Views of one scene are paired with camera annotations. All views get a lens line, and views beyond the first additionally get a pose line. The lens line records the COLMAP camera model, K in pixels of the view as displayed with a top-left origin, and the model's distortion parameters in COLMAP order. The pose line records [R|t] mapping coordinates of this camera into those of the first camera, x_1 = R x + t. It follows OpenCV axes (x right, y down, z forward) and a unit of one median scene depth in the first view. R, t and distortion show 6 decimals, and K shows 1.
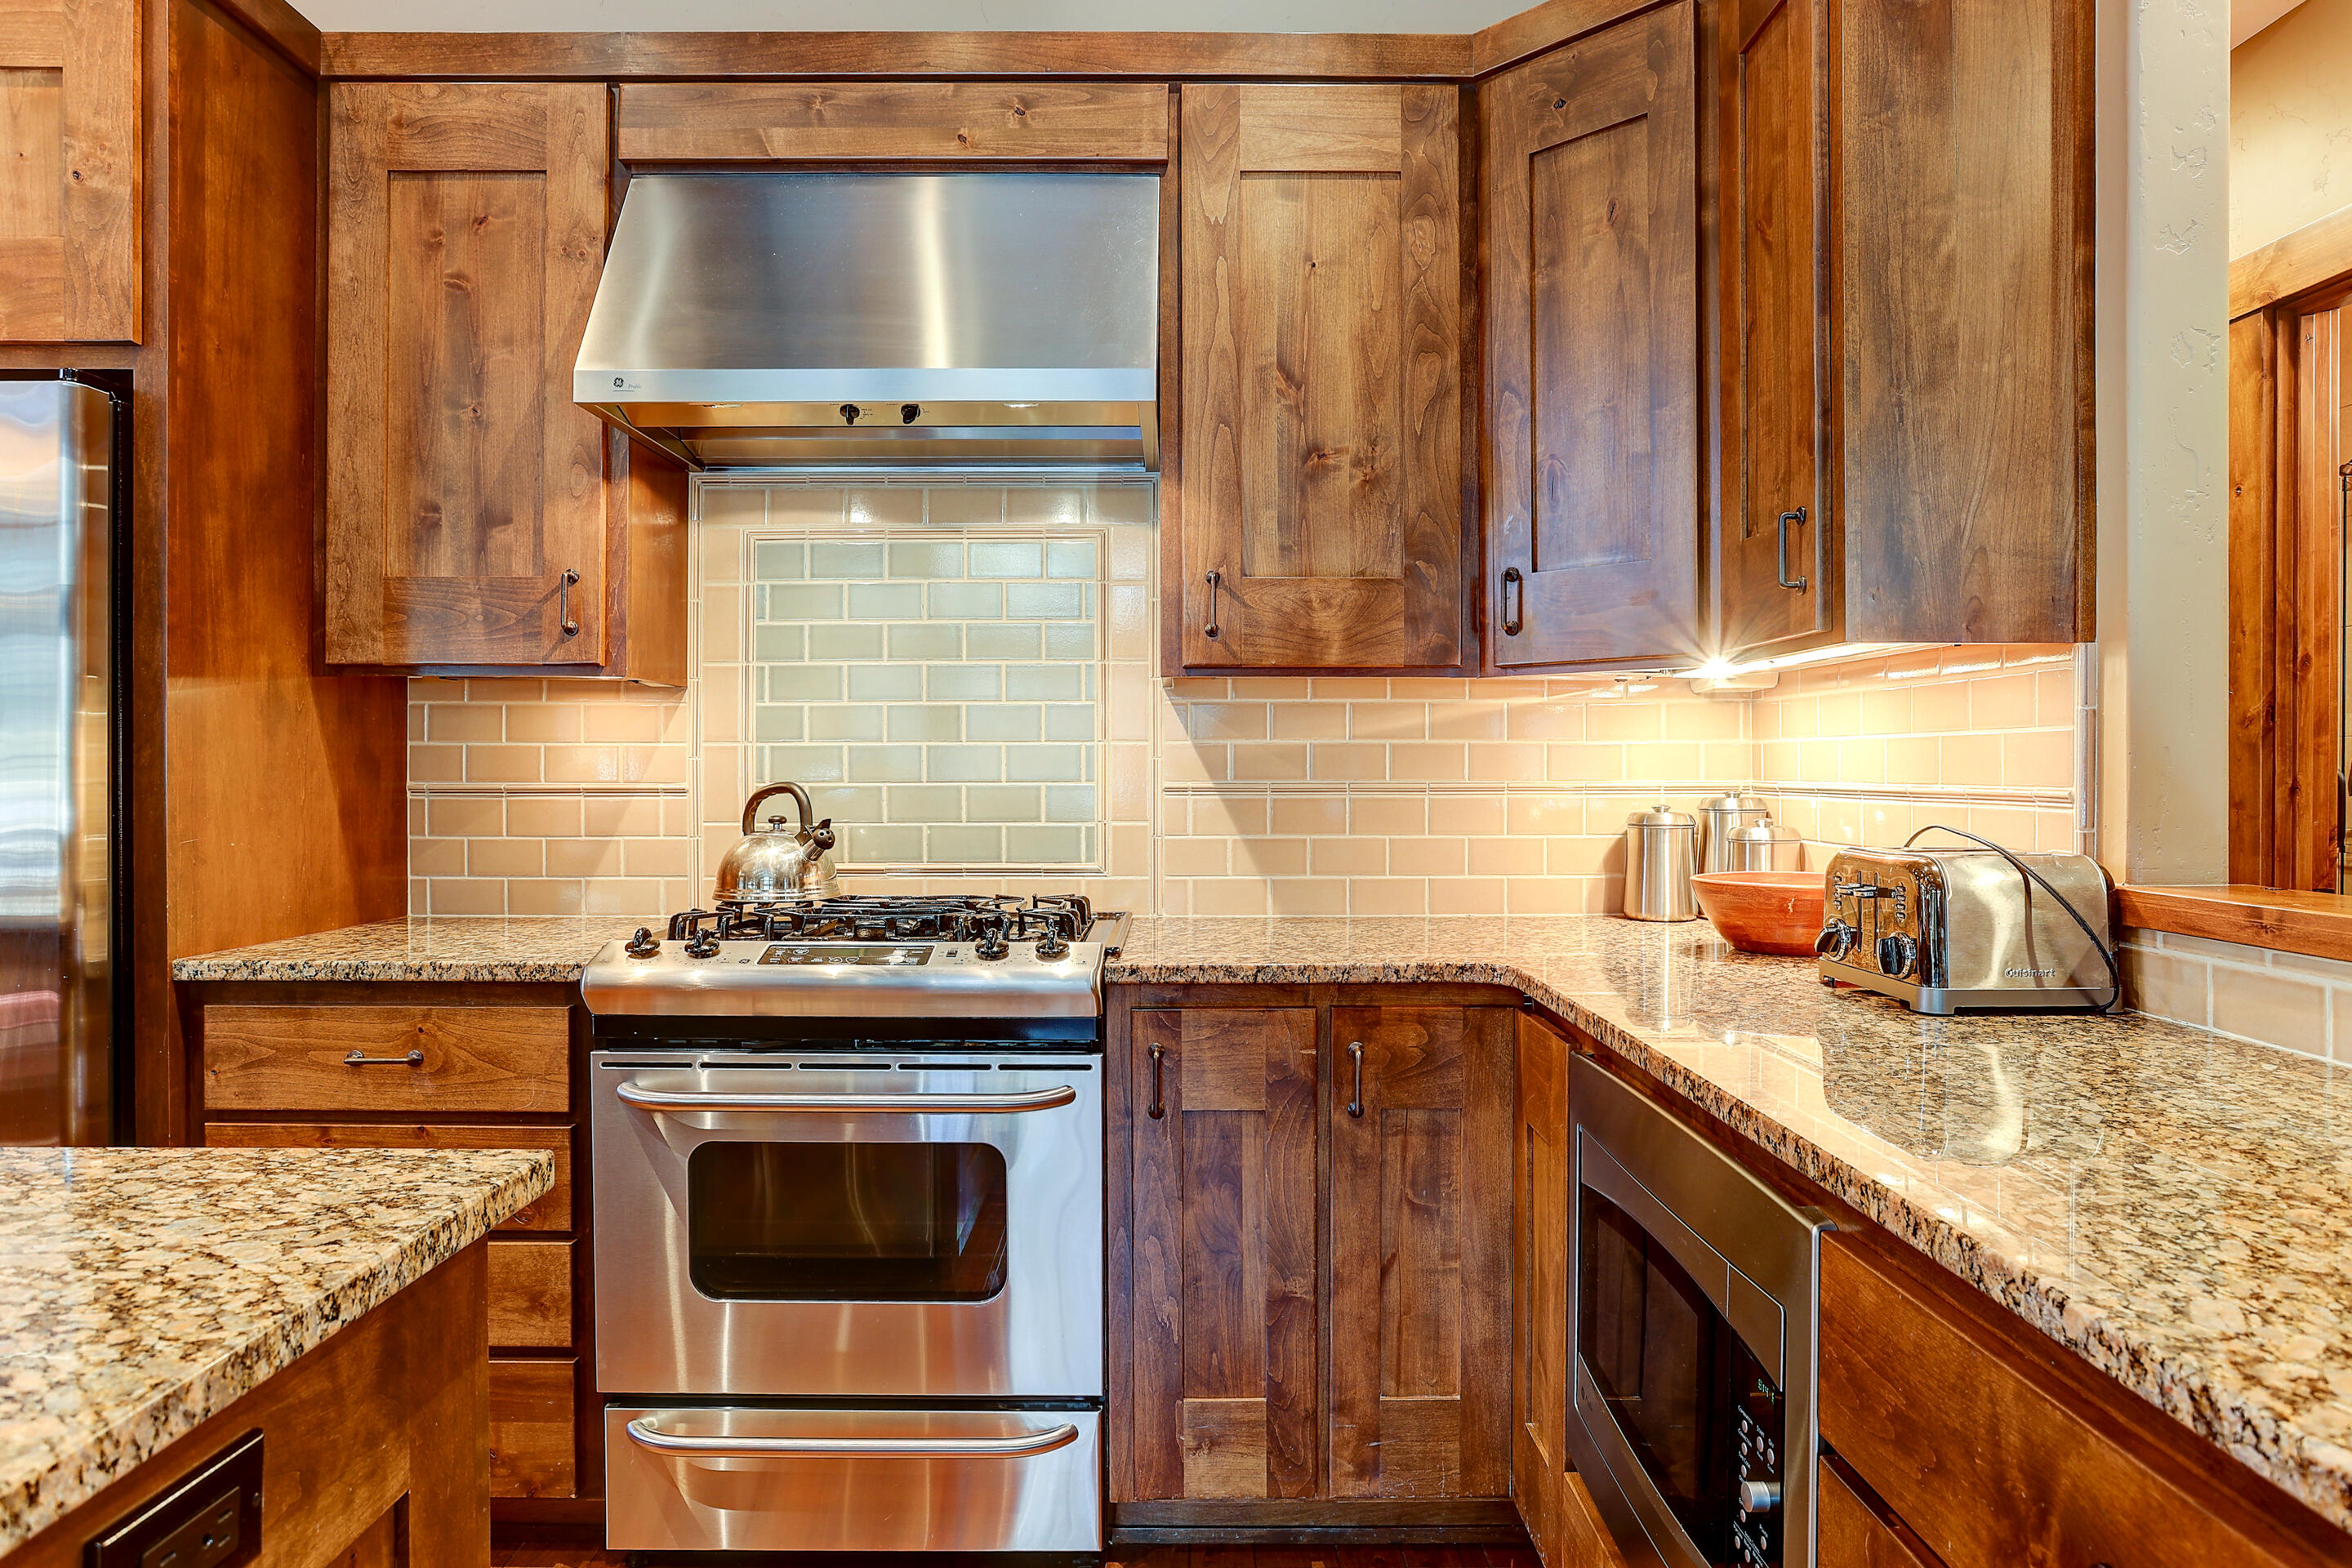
lens RADIAL K [[1380.4, 0, 1187.4], [0, 1380.4, 767.1], [0, 0, 1]] dist [-0.056673, 0.029189]
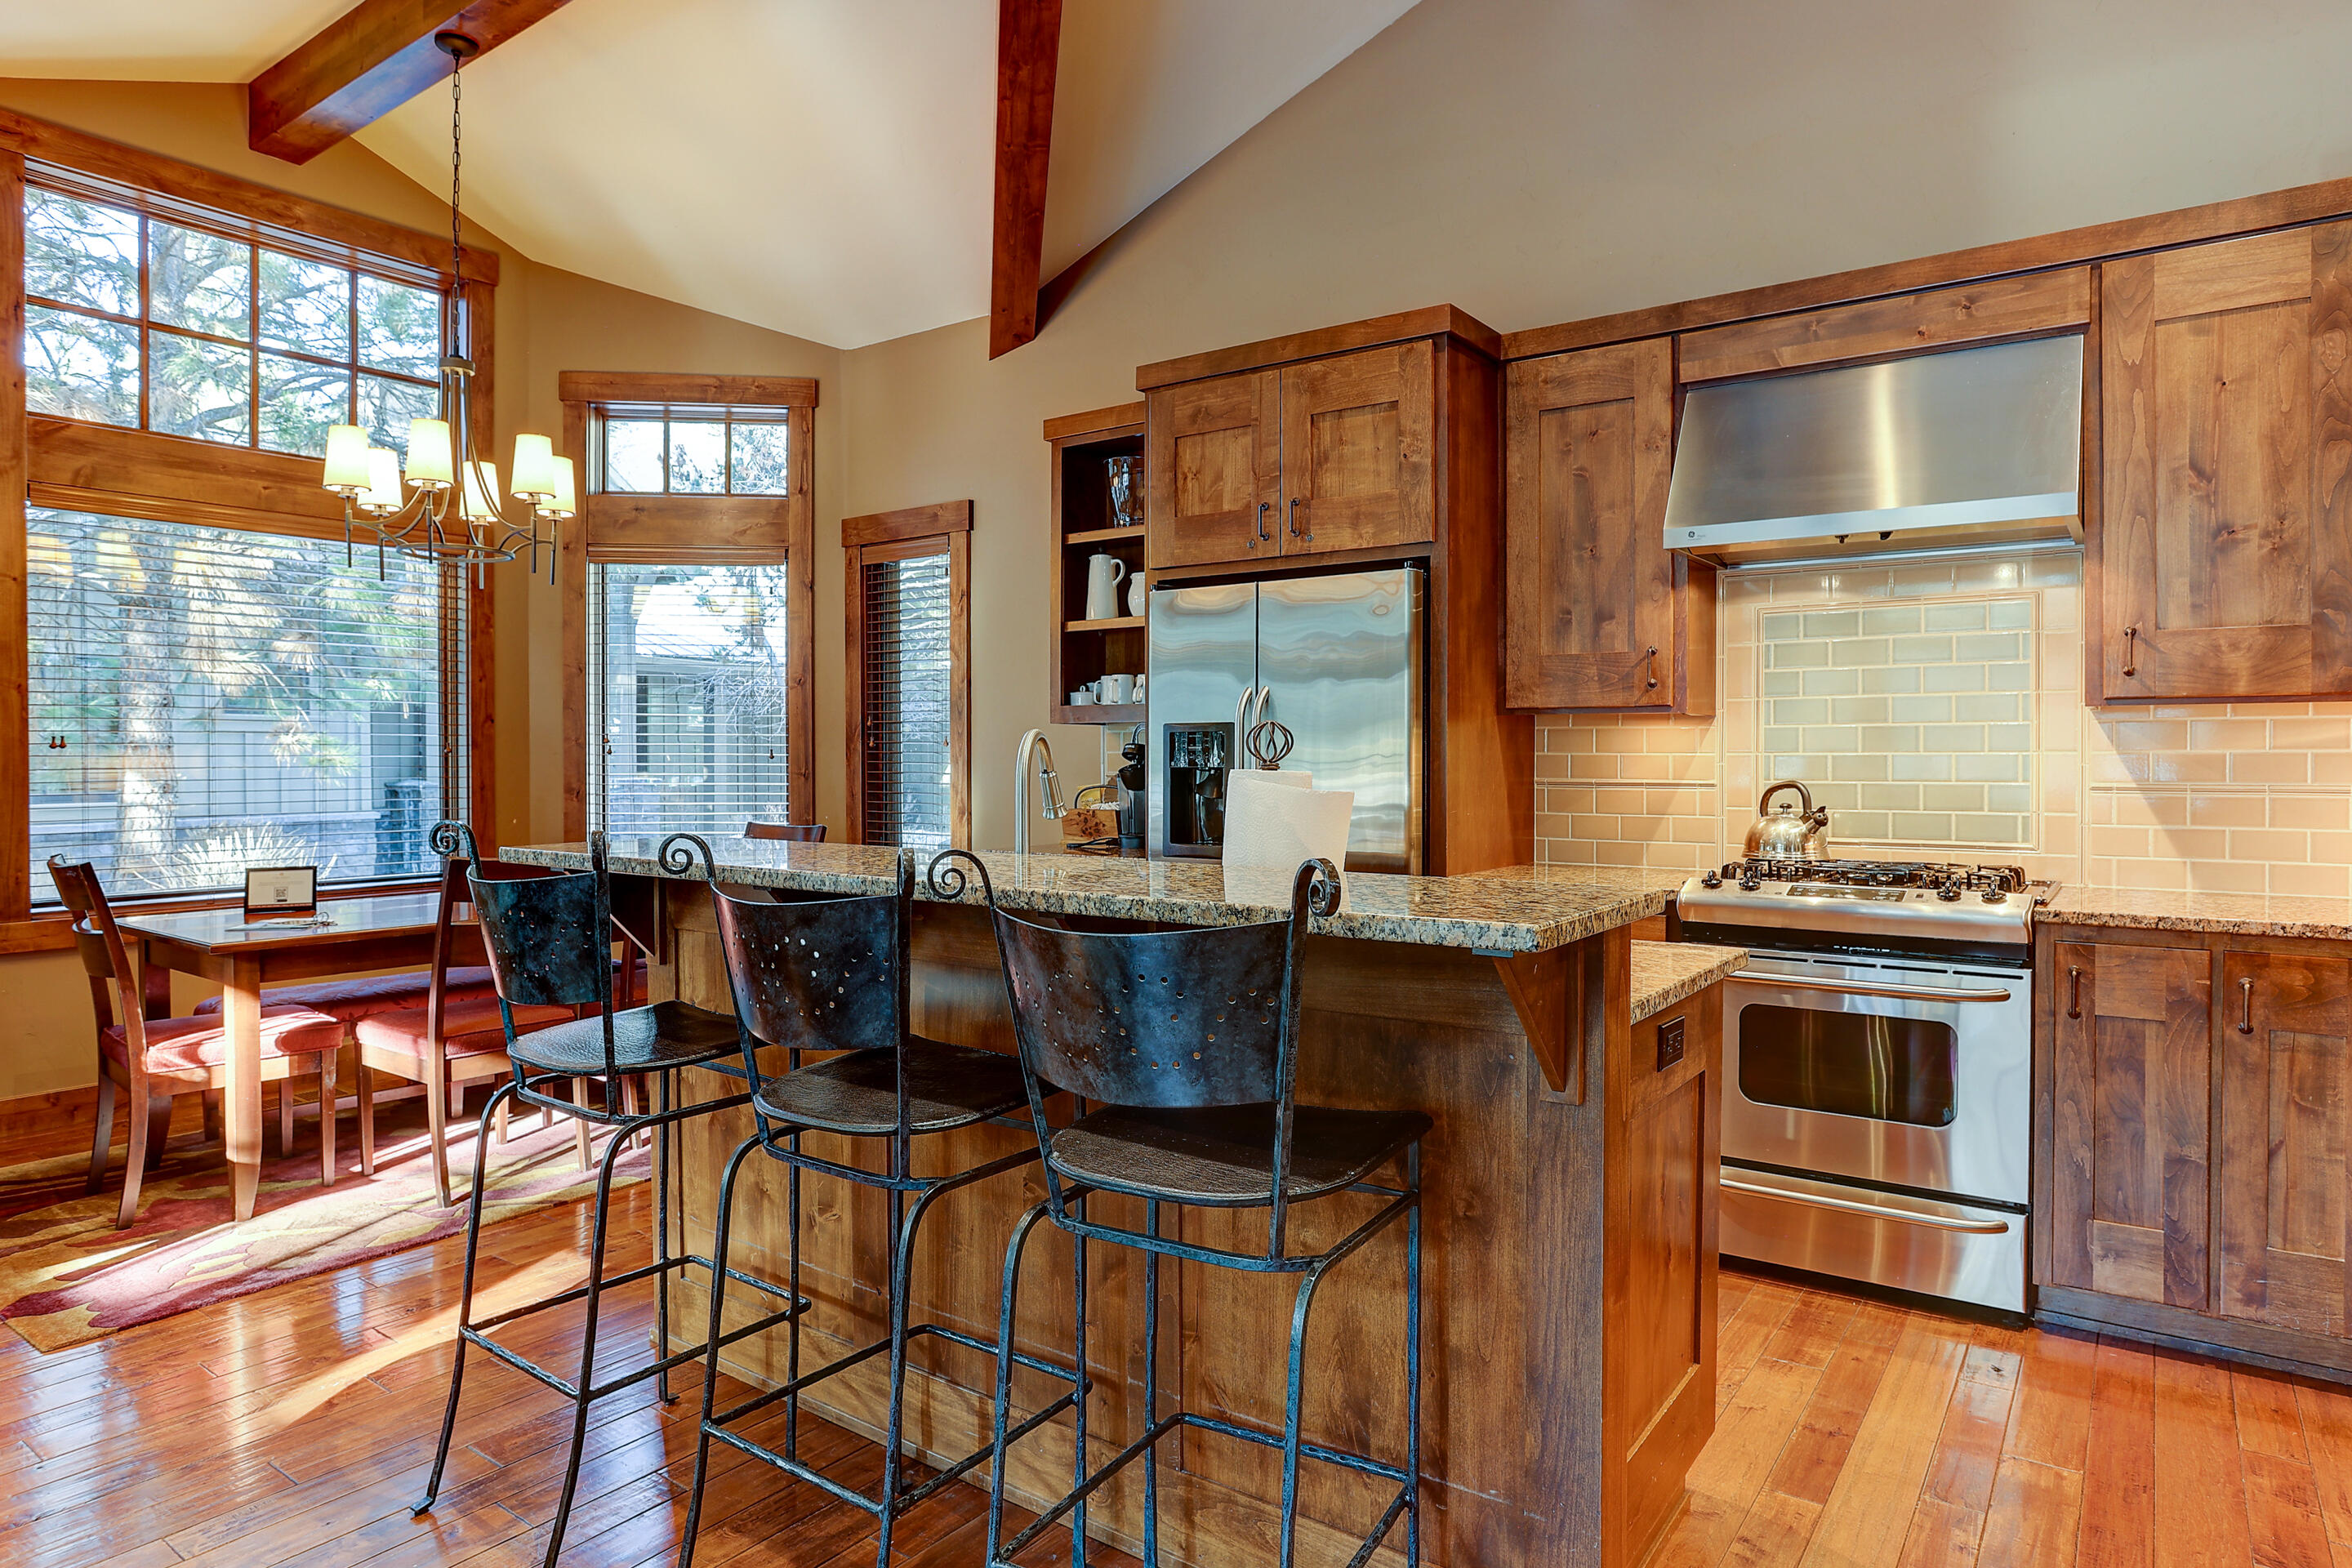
lens RADIAL K [[1380.4, 0, 1187.4], [0, 1380.4, 767.1], [0, 0, 1]] dist [-0.056673, 0.029189]
pose [[0.808653, 0.005384, -0.588261, 0.052262], [-0.000076, 0.999959, 0.009048, -0.018273], [0.588285, -0.007272, 0.808621, -0.617669]]
